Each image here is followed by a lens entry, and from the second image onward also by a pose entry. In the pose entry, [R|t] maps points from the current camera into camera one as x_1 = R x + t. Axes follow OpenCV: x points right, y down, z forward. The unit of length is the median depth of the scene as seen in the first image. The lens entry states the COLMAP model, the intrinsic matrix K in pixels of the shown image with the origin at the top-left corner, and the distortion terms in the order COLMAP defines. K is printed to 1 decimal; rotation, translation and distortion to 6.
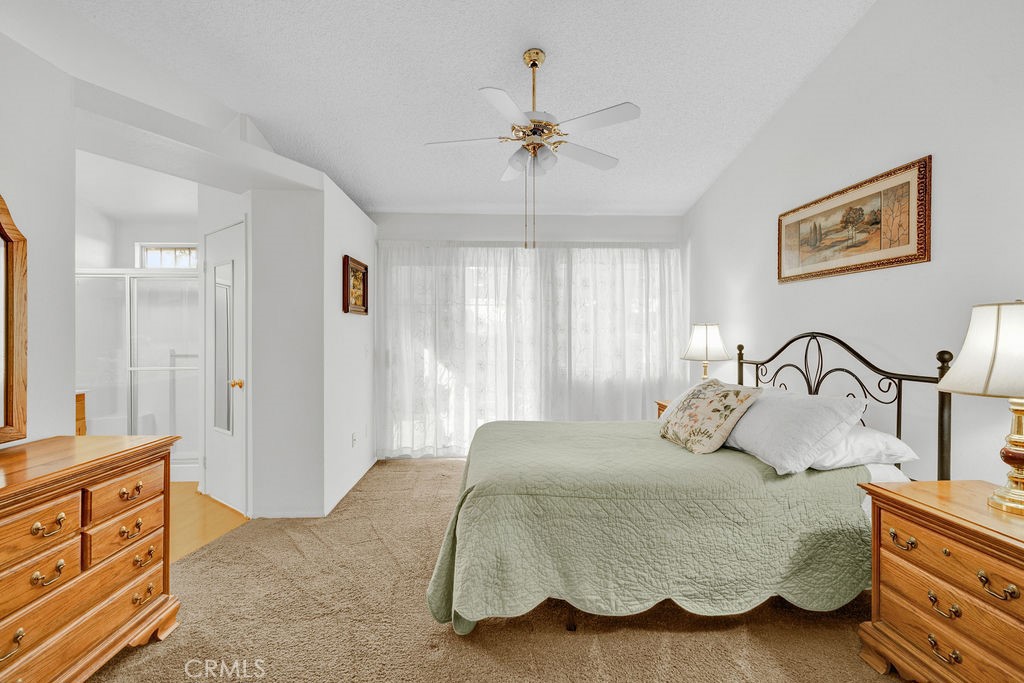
lens RADIAL K [[461.6, 0, 511.4], [0, 461.6, 341.1], [0, 0, 1]] dist [-0.000854, 0.000002]
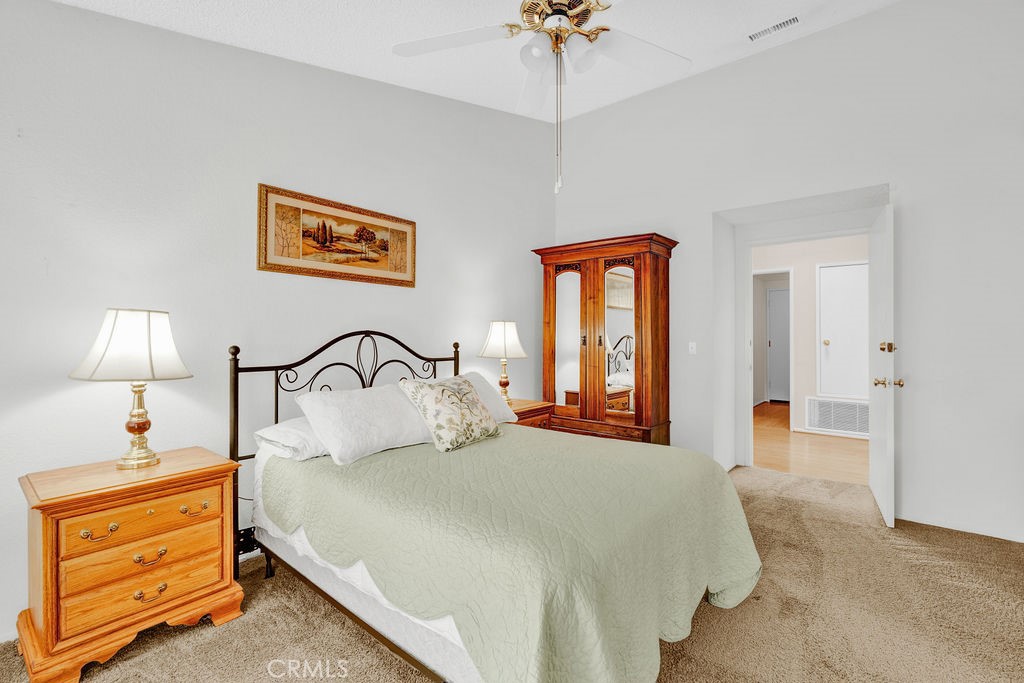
lens RADIAL K [[461.6, 0, 511.0], [0, 461.6, 331.8], [0, 0, 1]] dist [-0.000854, 0.000002]
pose [[-0.726450, -0.005256, 0.687199, -0.358192], [-0.000992, 0.999978, 0.006599, -0.024383], [-0.687218, 0.004112, -0.726439, 1.560767]]
